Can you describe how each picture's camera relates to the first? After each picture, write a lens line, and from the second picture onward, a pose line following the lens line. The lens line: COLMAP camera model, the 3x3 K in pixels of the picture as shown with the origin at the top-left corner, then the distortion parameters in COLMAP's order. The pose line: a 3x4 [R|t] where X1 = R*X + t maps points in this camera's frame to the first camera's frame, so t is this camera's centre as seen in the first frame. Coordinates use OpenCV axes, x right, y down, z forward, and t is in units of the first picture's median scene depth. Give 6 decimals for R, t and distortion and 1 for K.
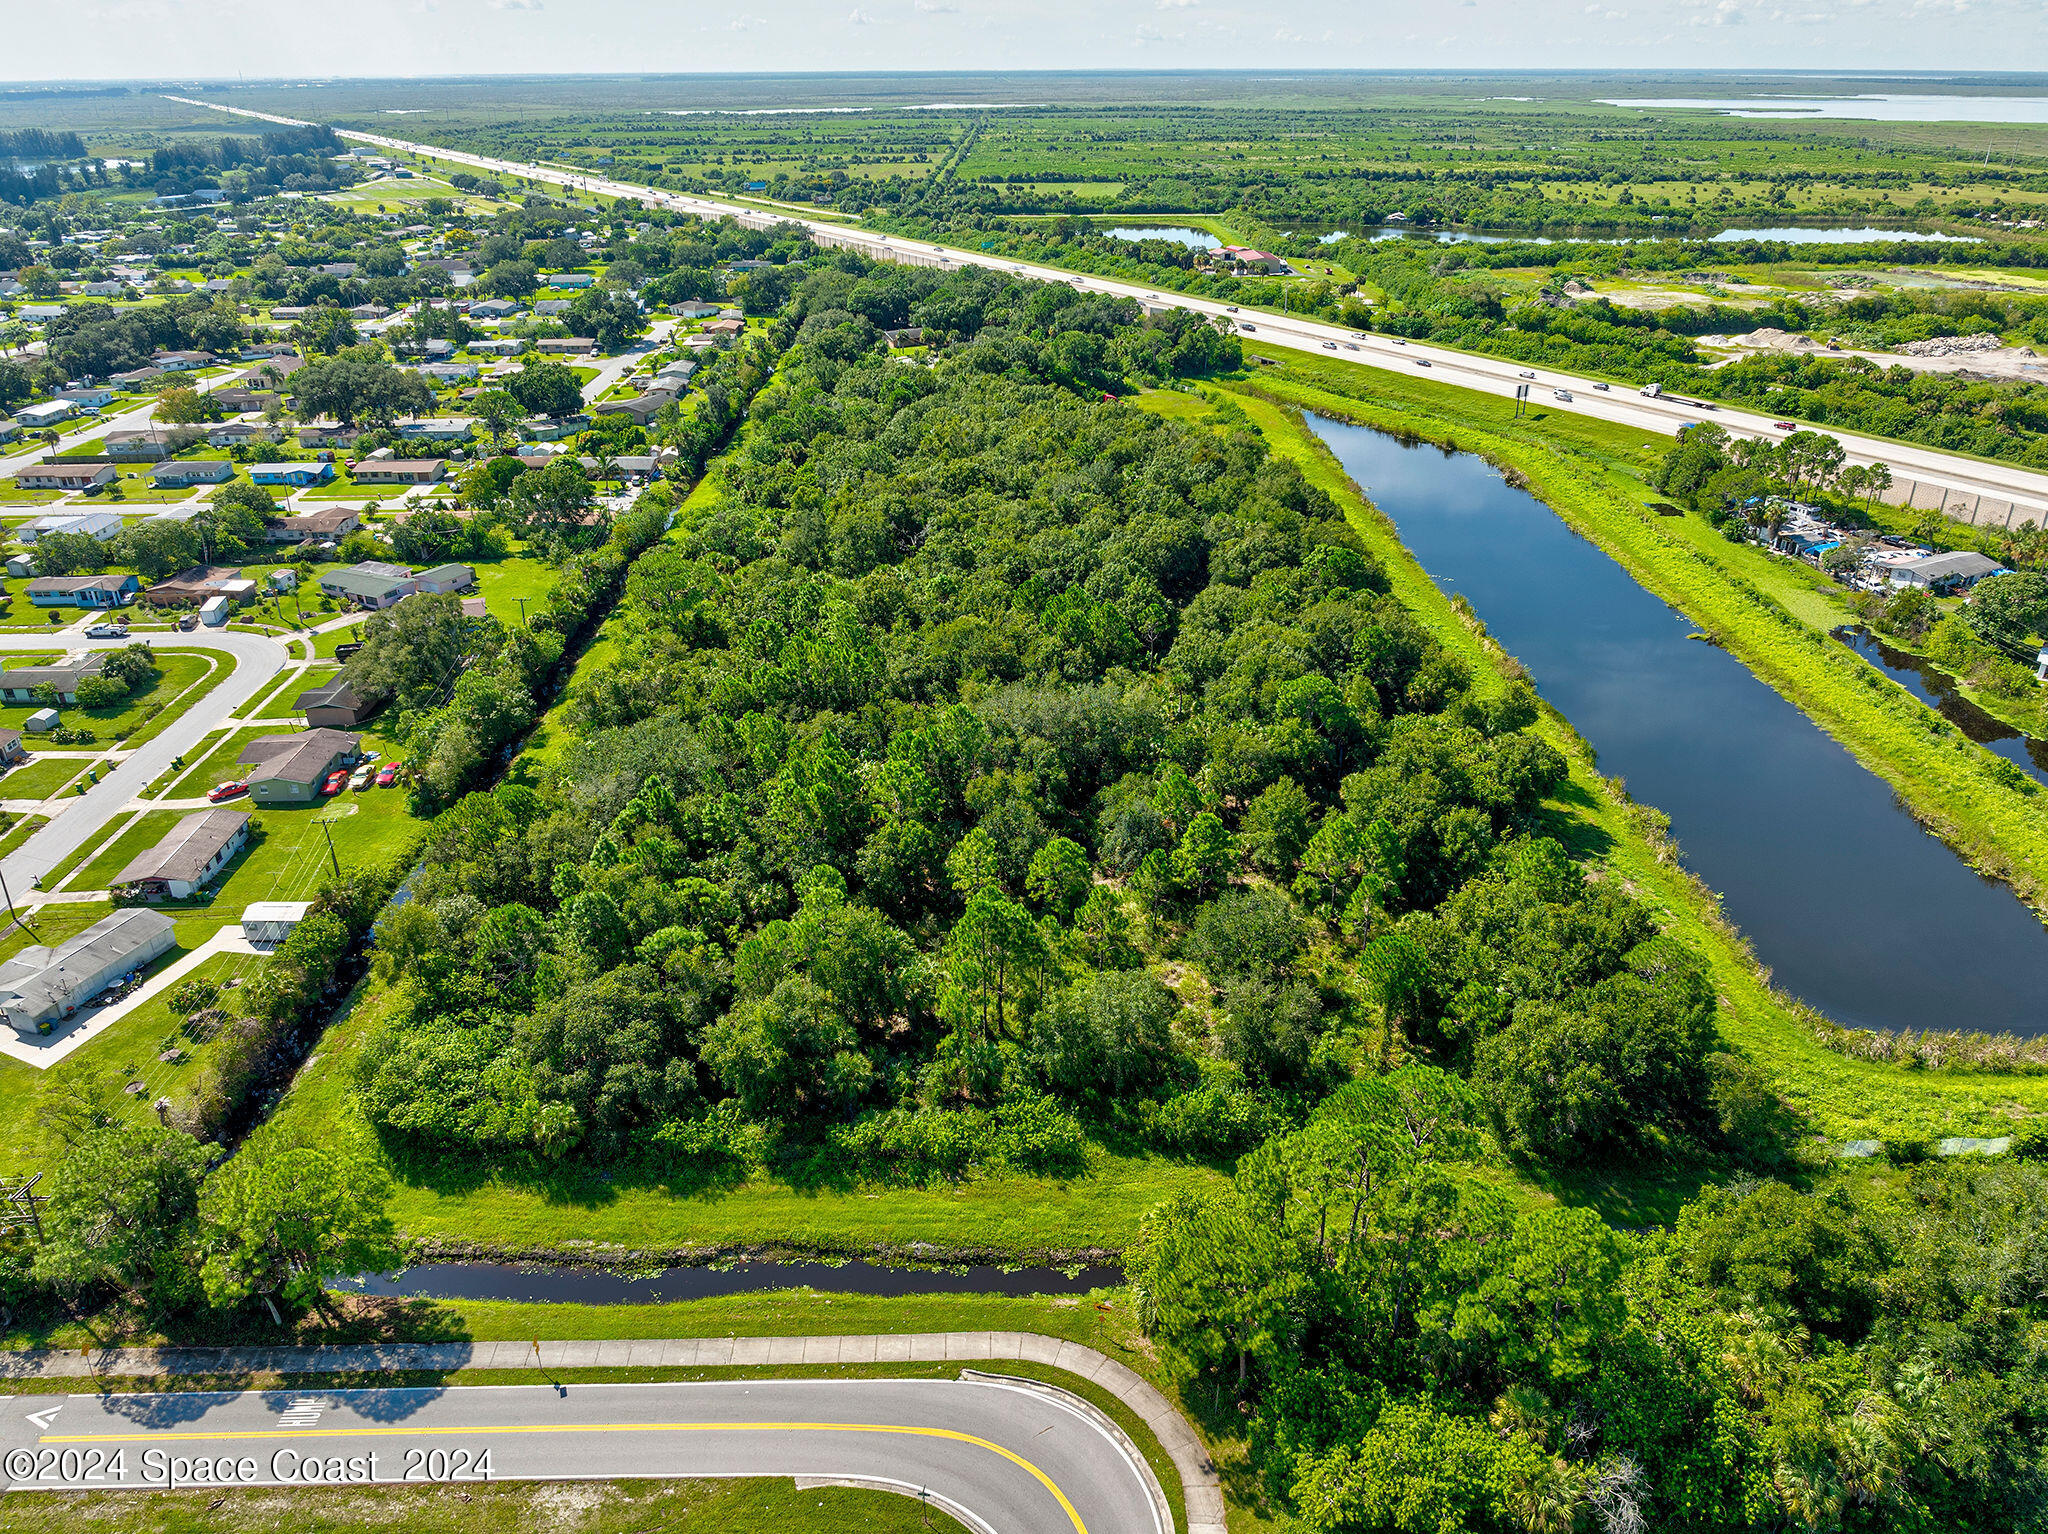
lens RADIAL K [[1435.7, 0, 1024.0], [0, 1435.7, 767.0], [0, 0, 1]] dist [-0.030968, 0.014733]
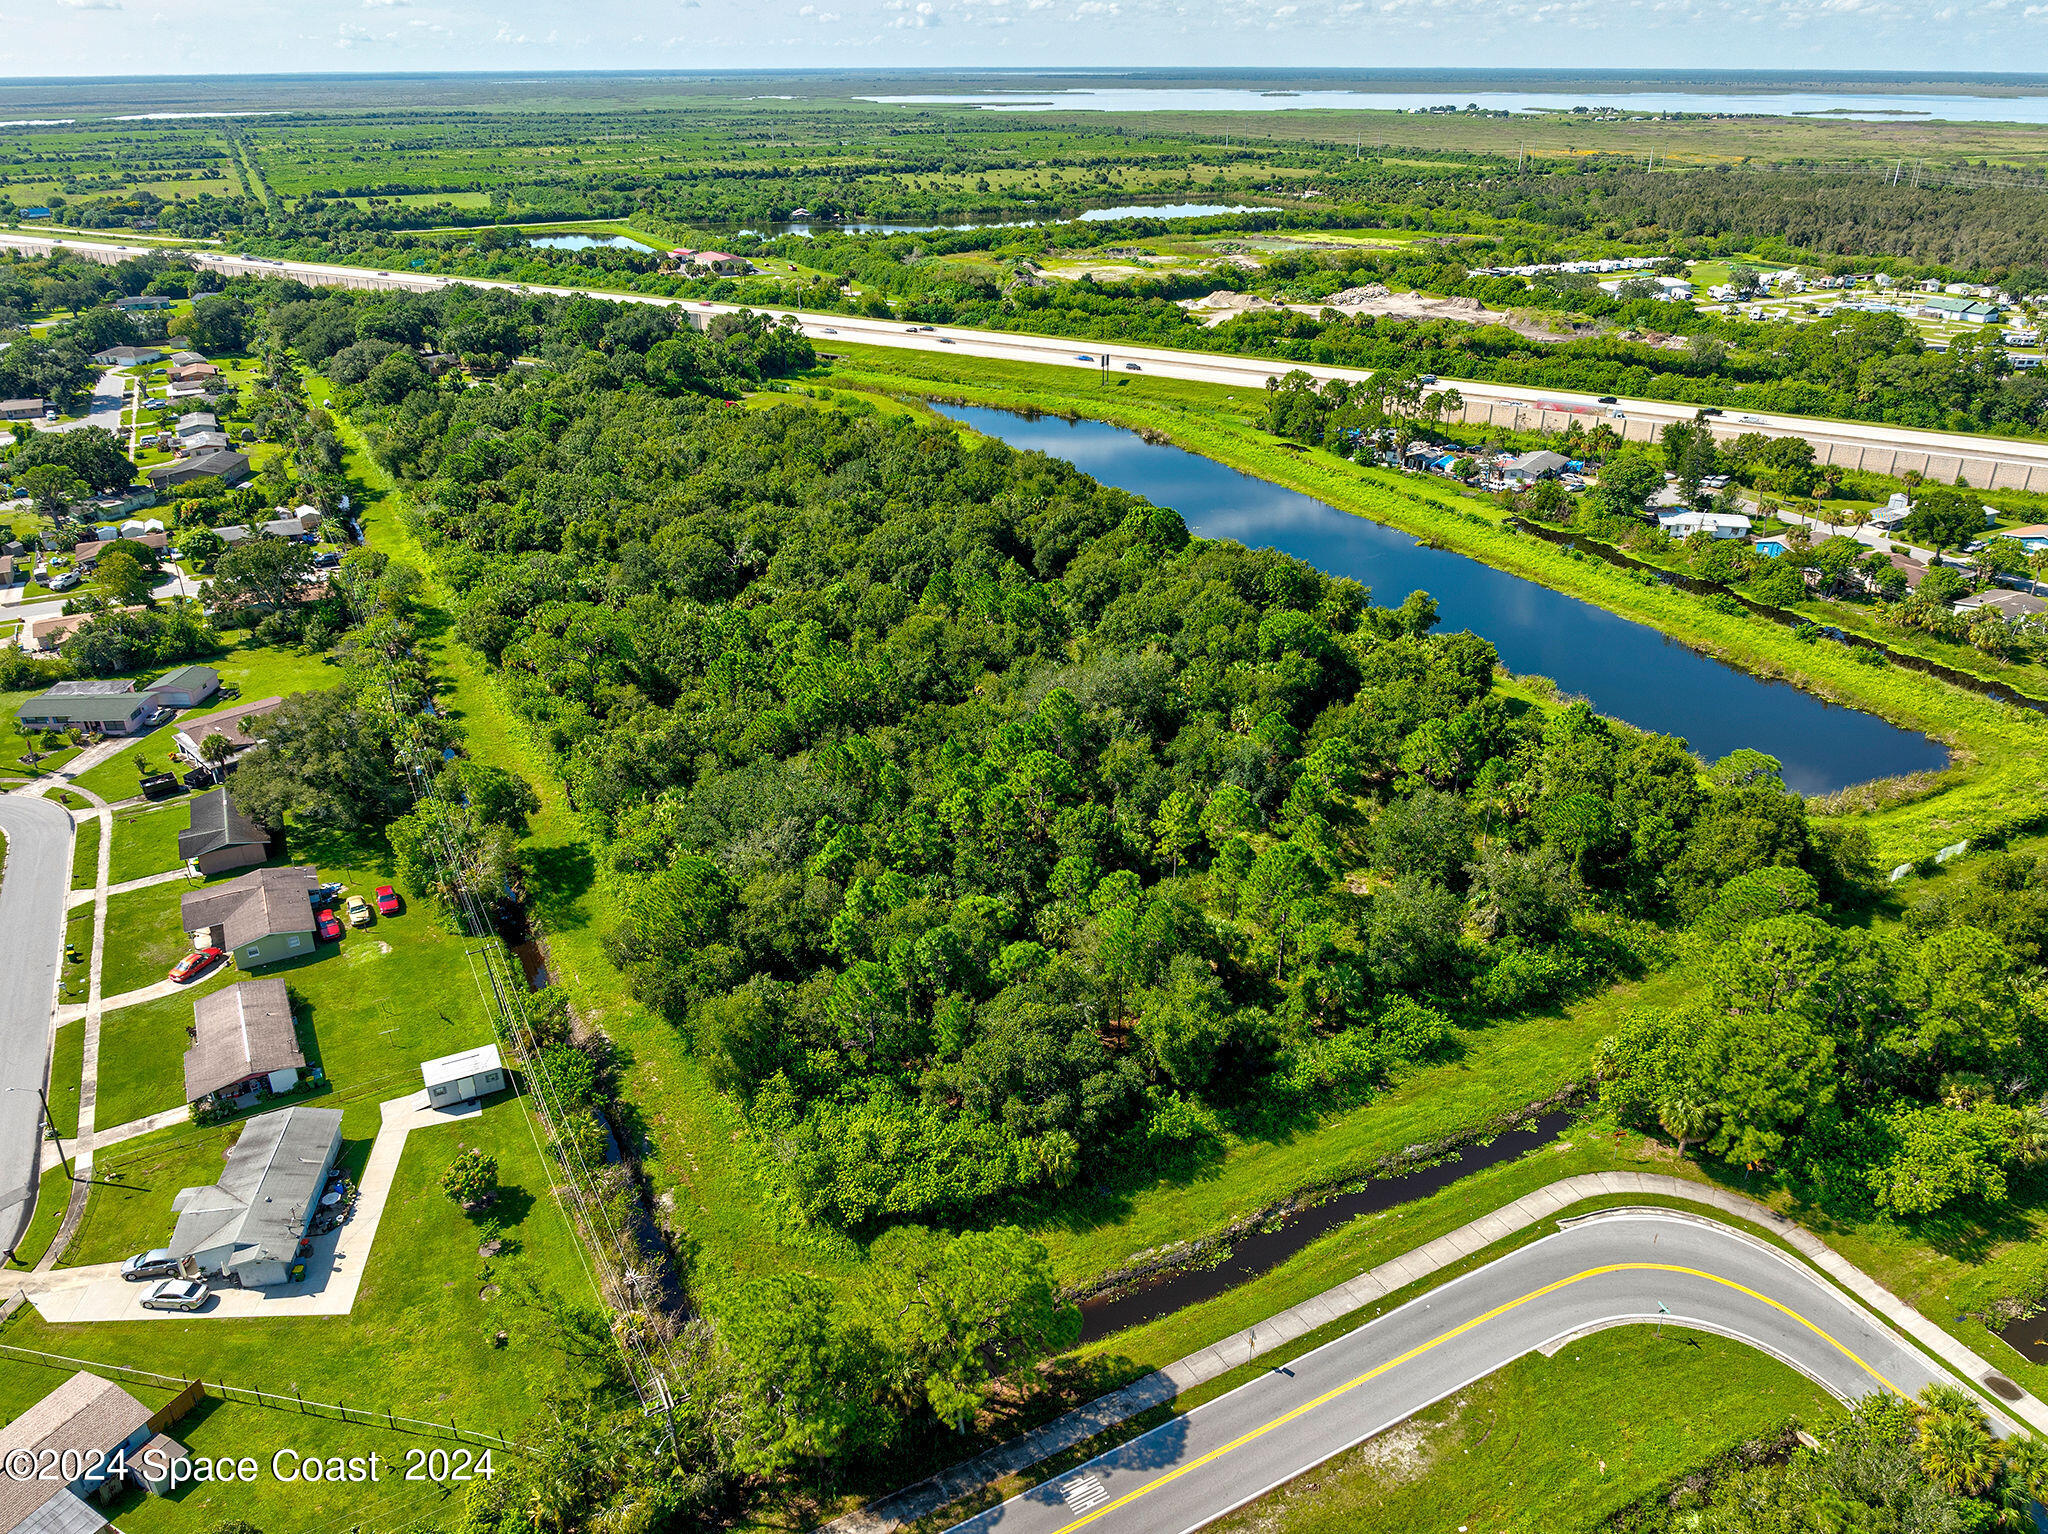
lens RADIAL K [[1435.7, 0, 1024.0], [0, 1435.7, 767.0], [0, 0, 1]] dist [-0.030968, 0.014733]
pose [[0.889664, -0.199364, 0.410794, -0.192399], [0.199595, 0.978942, 0.042828, -0.014536], [-0.410682, 0.043890, 0.910722, 0.031827]]
